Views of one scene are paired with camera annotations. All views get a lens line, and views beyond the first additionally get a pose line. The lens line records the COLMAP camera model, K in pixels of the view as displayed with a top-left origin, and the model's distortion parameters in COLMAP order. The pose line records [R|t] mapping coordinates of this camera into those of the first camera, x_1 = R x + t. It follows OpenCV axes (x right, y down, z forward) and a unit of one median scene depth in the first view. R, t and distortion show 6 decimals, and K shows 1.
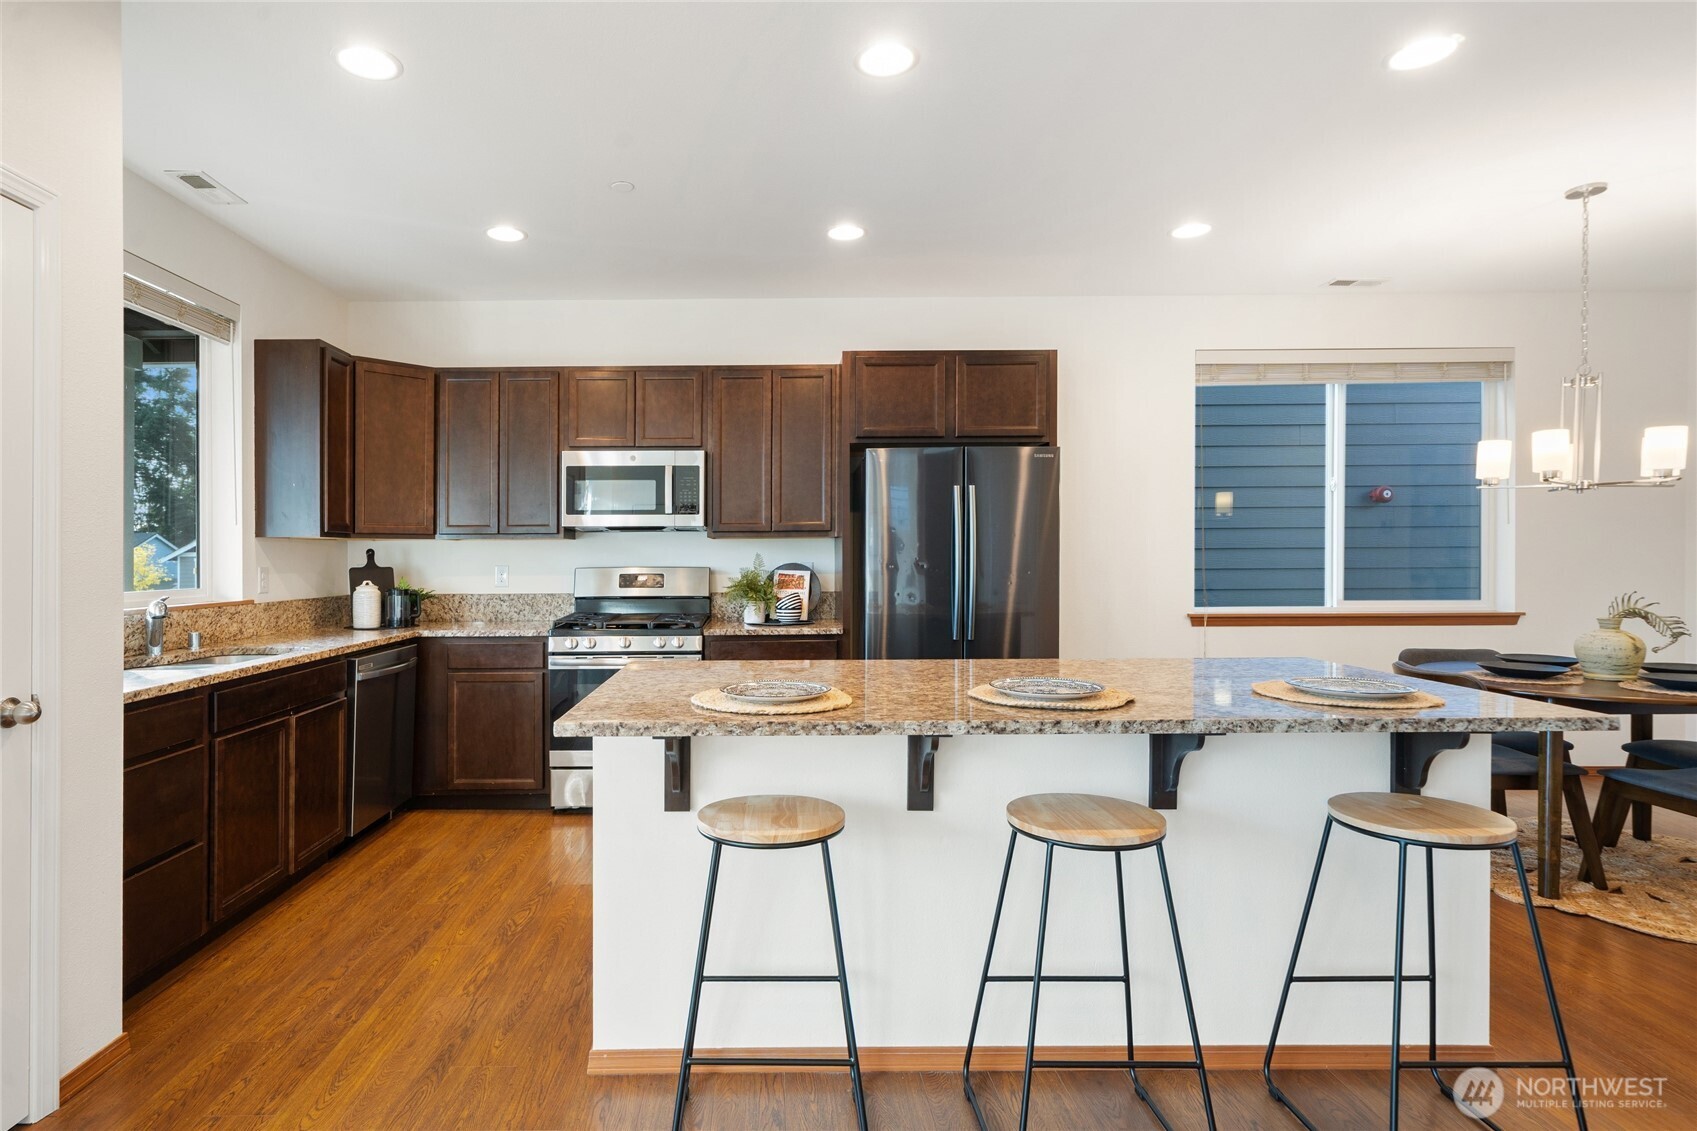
lens RADIAL K [[862.7, 0, 802.5], [0, 862.7, 556.9], [0, 0, 1]] dist [0.048567, 0.000196]
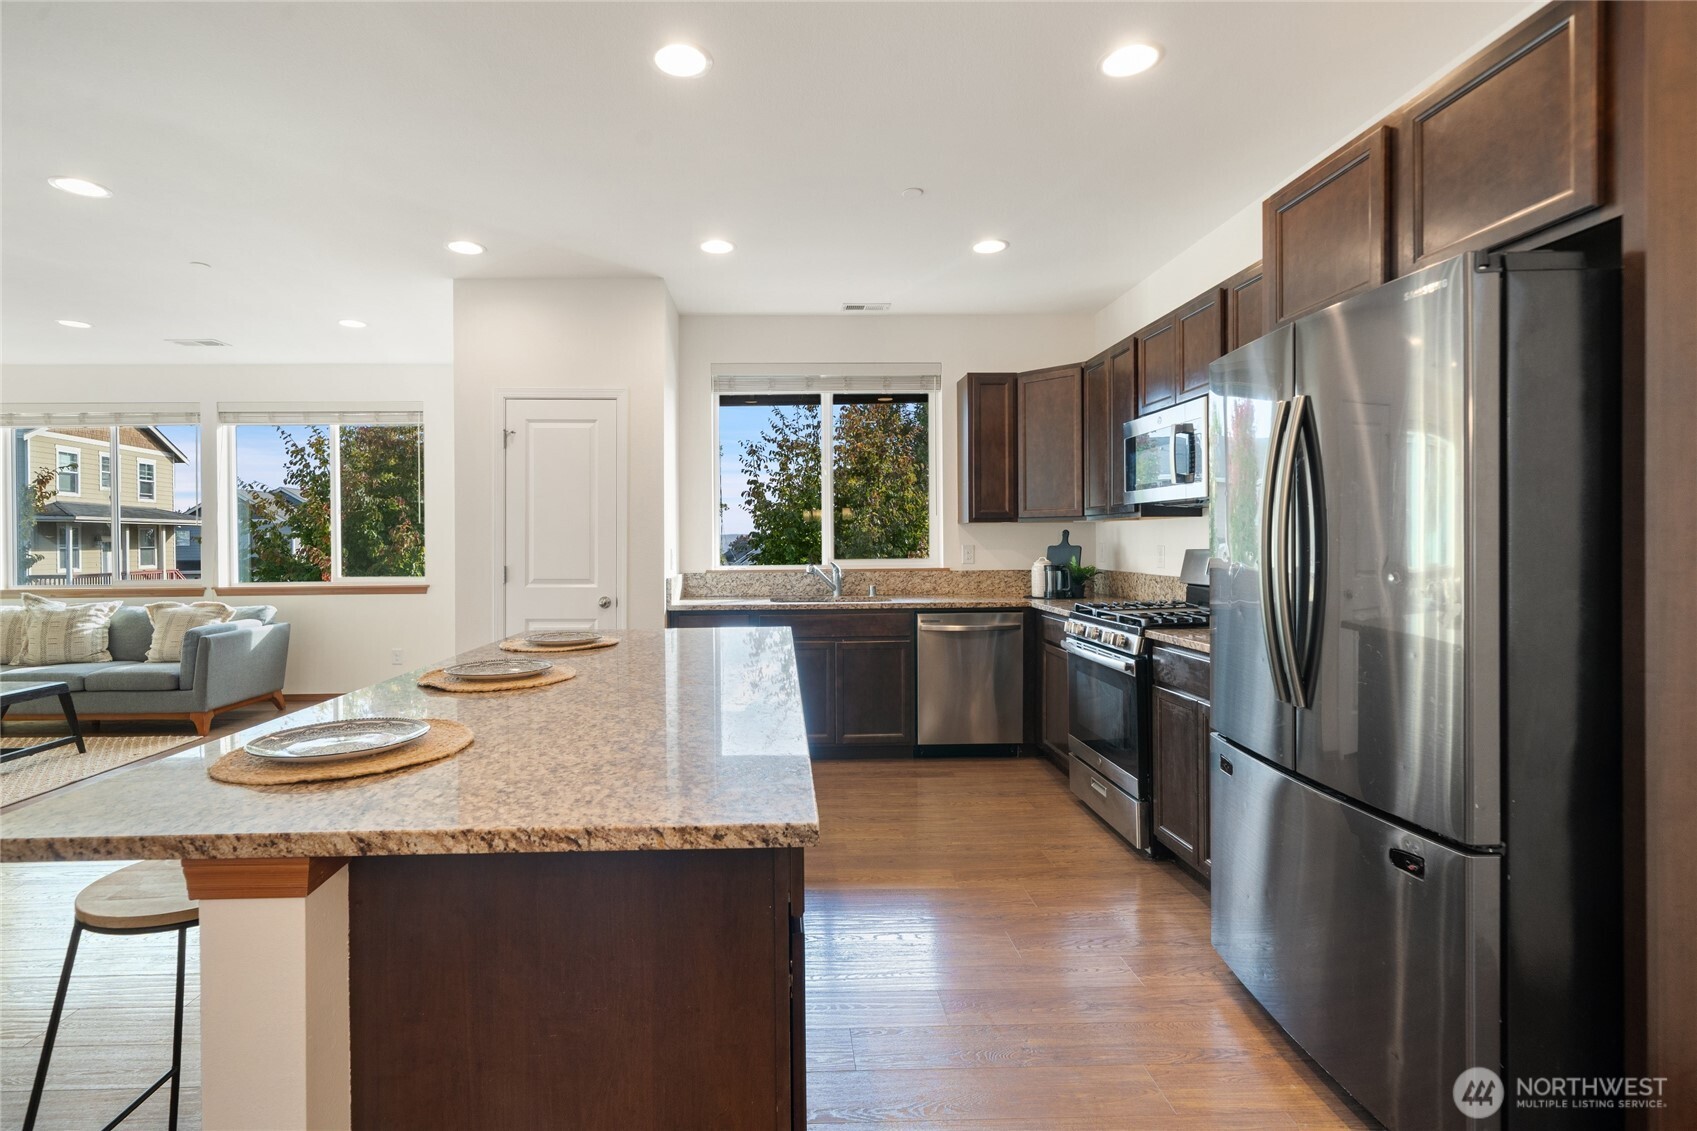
lens RADIAL K [[790.3, 0, 802.5], [0, 790.3, 545.1], [0, 0, 1]] dist [0.001406, 0.000303]
pose [[0.036610, 0.010605, -0.999273, 0.582701], [0.006513, 0.999920, 0.010850, -0.003196], [0.999308, -0.006906, 0.036538, 0.649581]]
